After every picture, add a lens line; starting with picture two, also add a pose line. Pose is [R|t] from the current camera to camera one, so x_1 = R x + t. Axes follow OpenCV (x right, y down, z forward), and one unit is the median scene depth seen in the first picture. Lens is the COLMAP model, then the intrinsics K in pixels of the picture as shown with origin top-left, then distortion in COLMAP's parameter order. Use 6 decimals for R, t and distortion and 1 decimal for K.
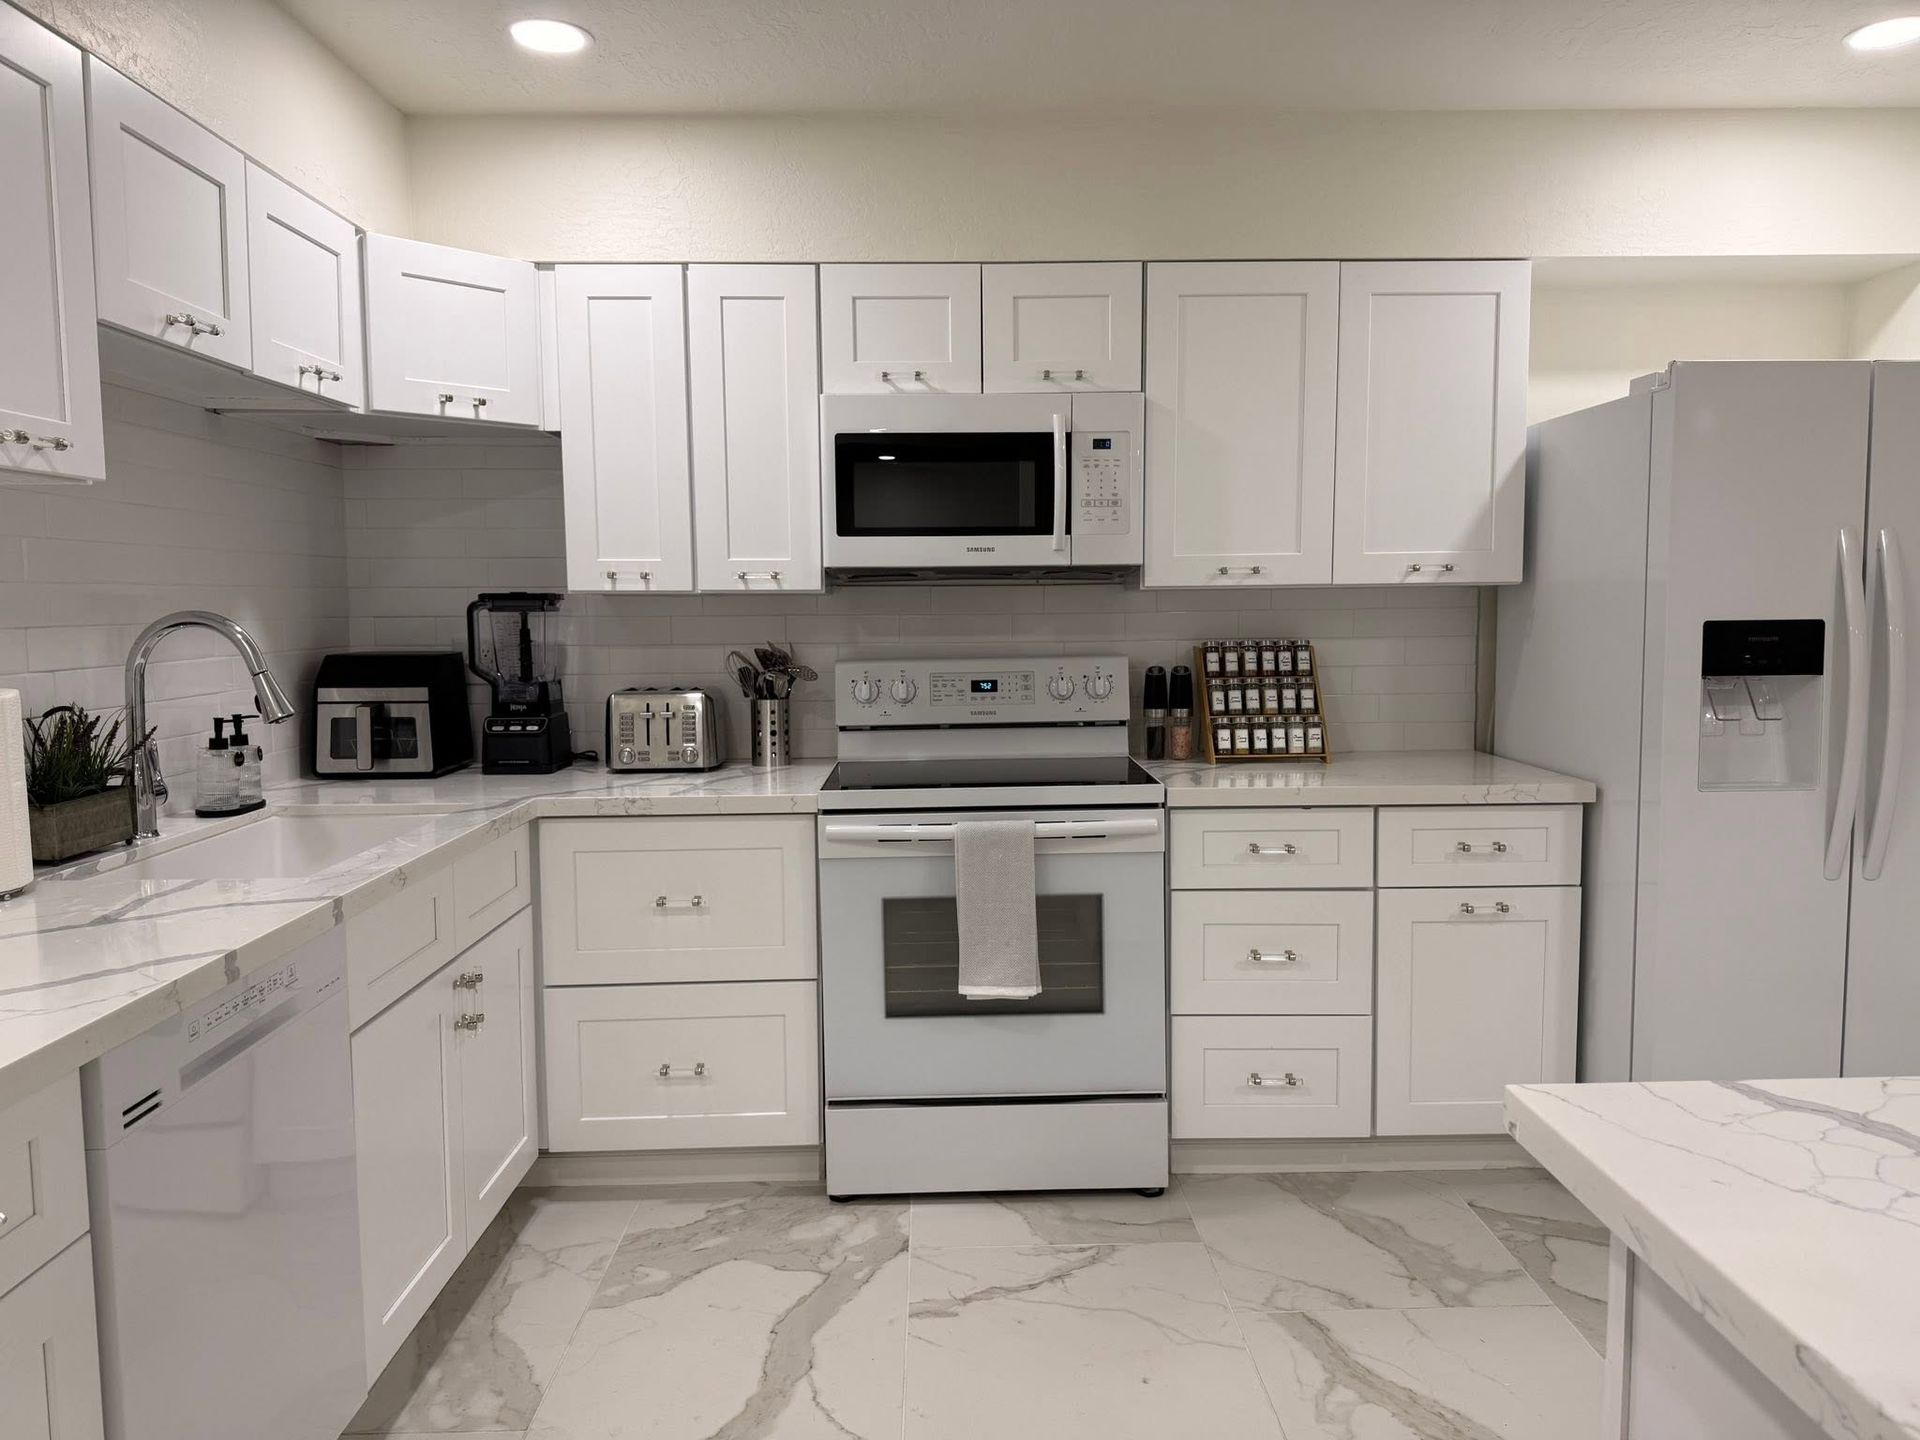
lens RADIAL K [[1484.9, 0, 960.0], [0, 1484.9, 720.0], [0, 0, 1]] dist [0.081377, -0.004223]
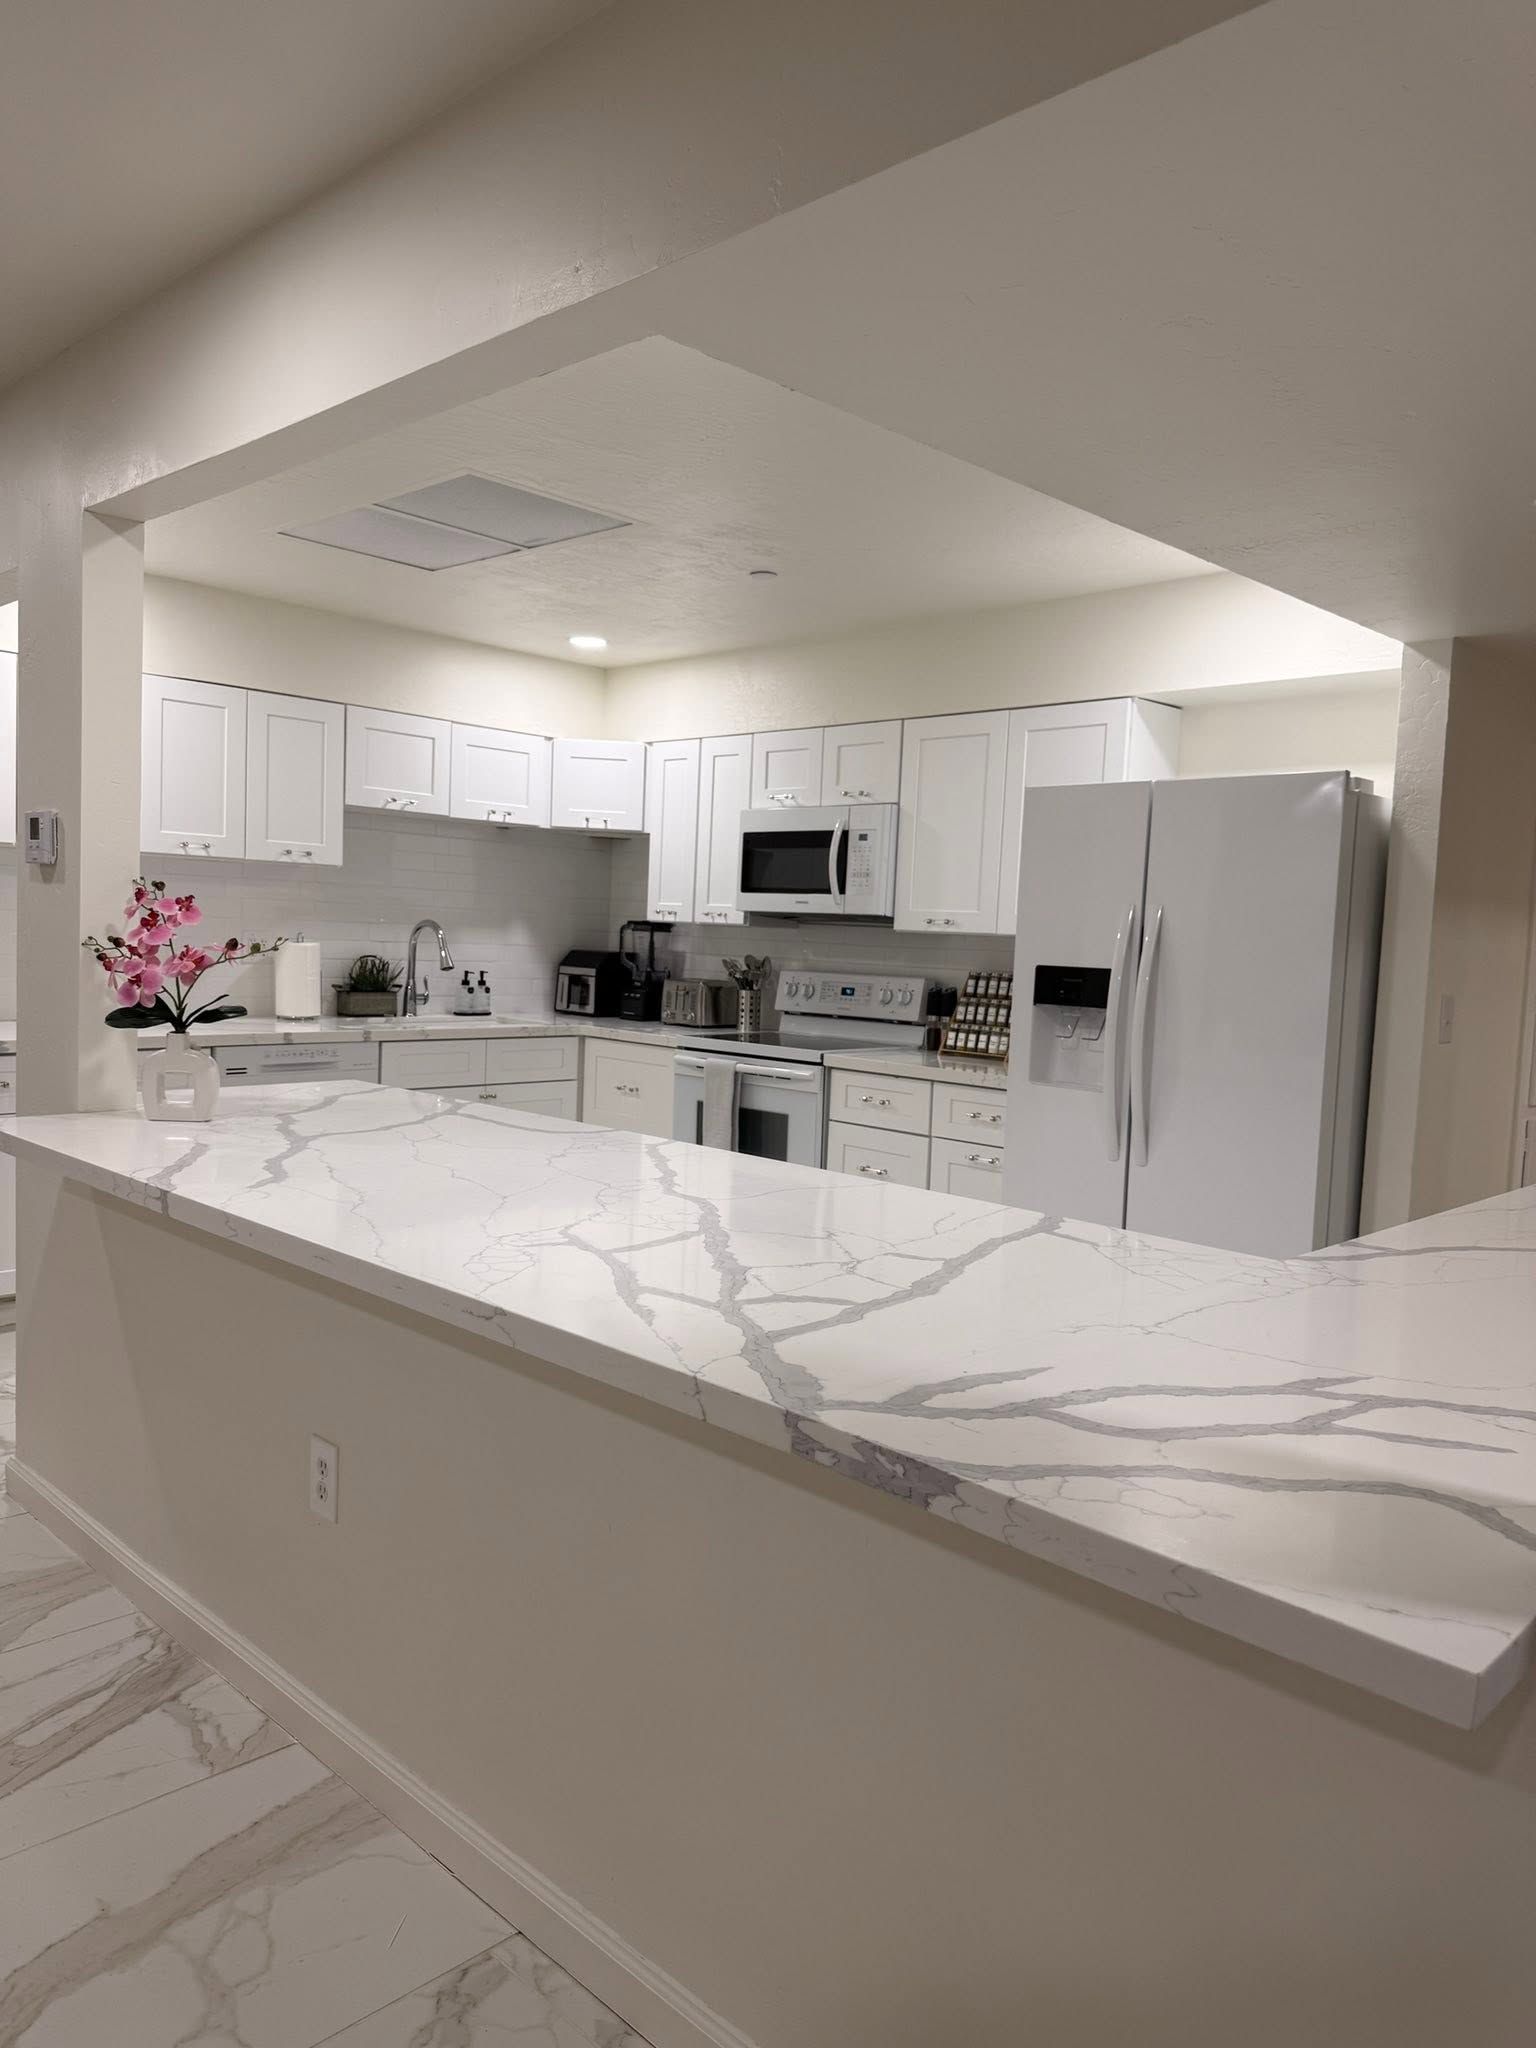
lens RADIAL K [[1583.9, 0, 769.2], [0, 1583.9, 1051.2], [0, 0, 1]] dist [0.081377, -0.004223]
pose [[0.663367, 0.093909, -0.742378, 1.275533], [-0.109955, 0.993558, 0.027430, 0.002529], [0.740172, 0.063431, 0.669419, -0.170375]]
